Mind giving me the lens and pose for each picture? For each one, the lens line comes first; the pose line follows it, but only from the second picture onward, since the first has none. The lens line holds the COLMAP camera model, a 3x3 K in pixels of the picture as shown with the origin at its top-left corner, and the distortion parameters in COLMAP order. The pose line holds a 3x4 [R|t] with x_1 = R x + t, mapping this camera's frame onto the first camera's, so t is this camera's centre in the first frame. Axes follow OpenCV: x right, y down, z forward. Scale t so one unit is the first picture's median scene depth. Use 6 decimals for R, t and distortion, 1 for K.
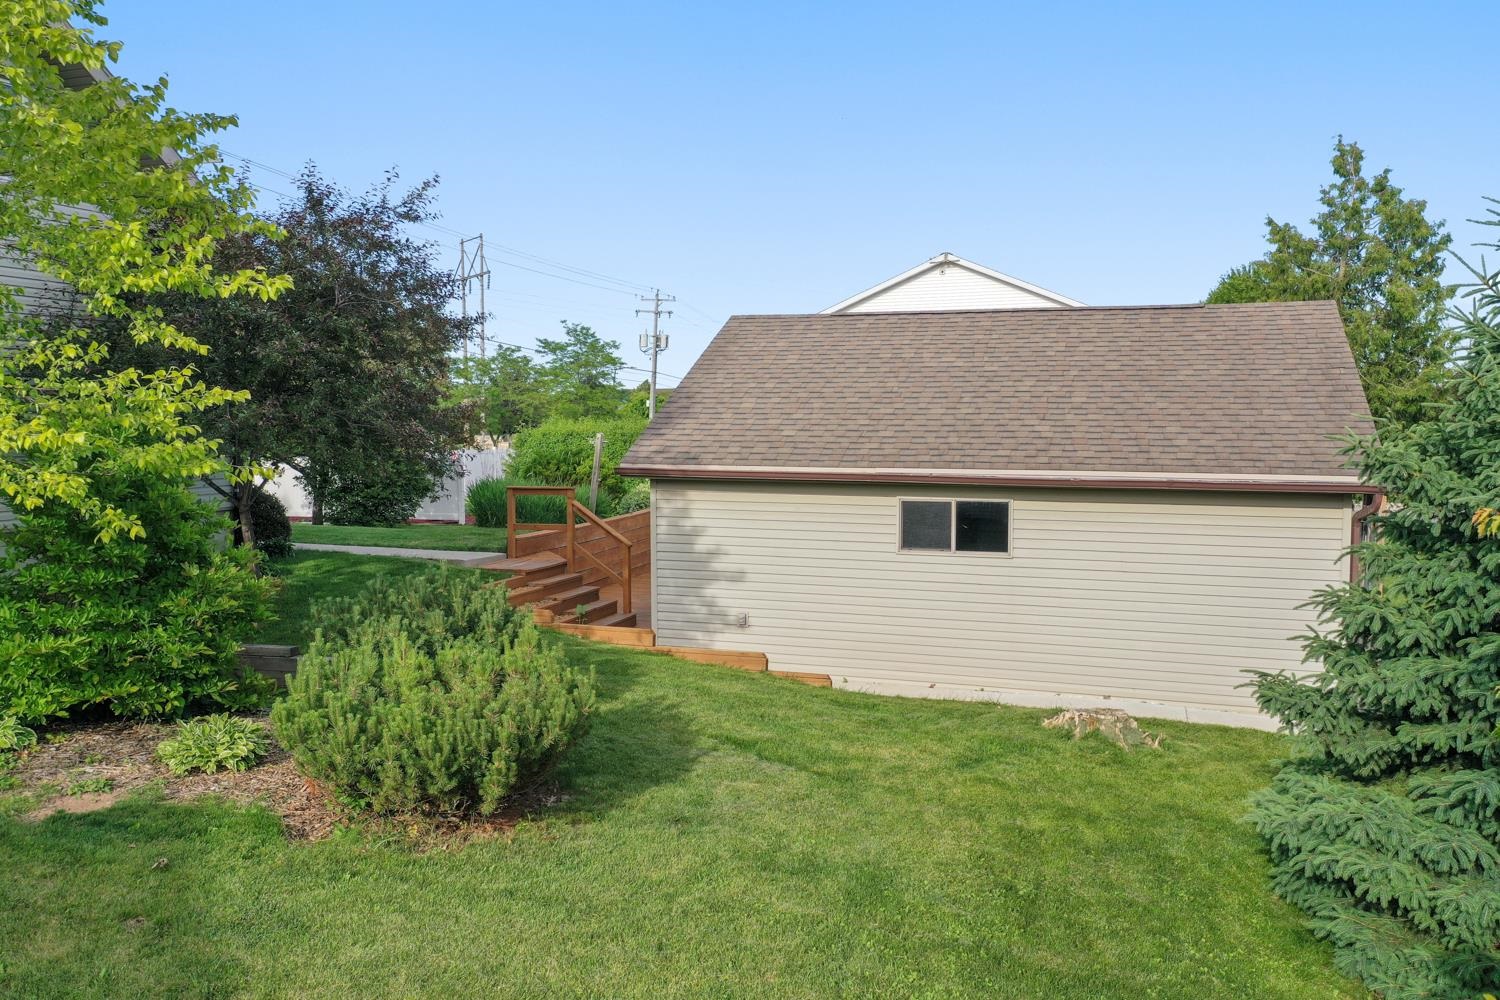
lens RADIAL K [[1198.5, 0, 749.4], [0, 1198.5, 489.2], [0, 0, 1]] dist [-0.000441, 0.001181]
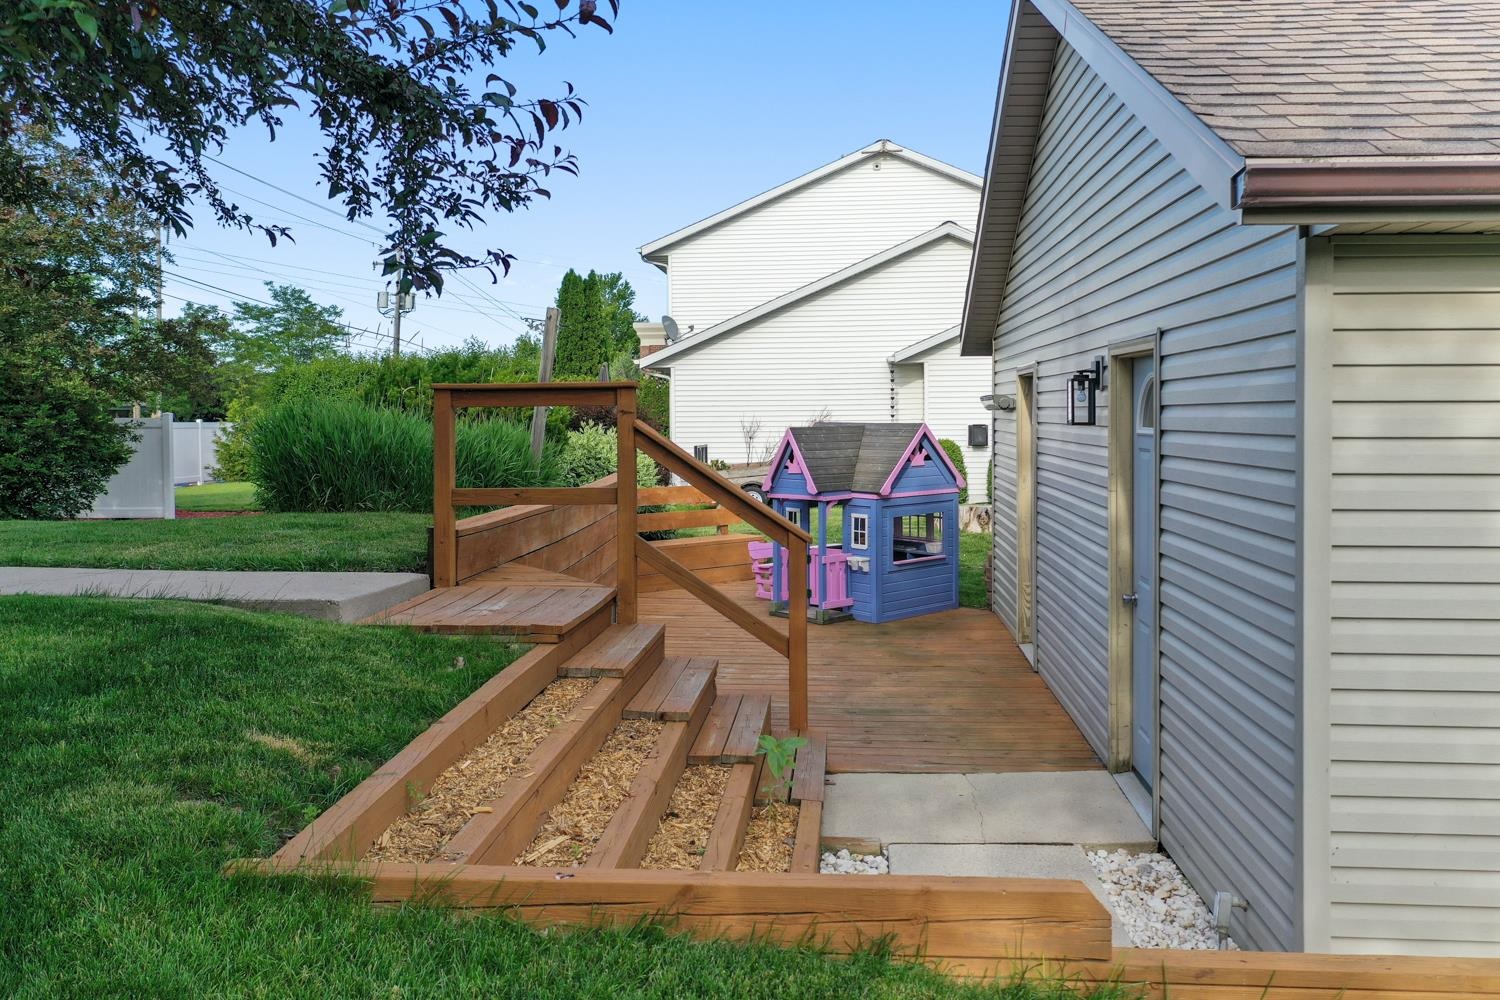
lens RADIAL K [[1223.2, 0, 752.8], [0, 1223.2, 401.8], [0, 0, 1]] dist [0.001041, -0.000373]
pose [[0.970207, 0.000251, 0.242279, -0.043183], [0.017154, 0.997419, -0.069725, 0.006533], [-0.241671, 0.071804, 0.967698, 0.135892]]
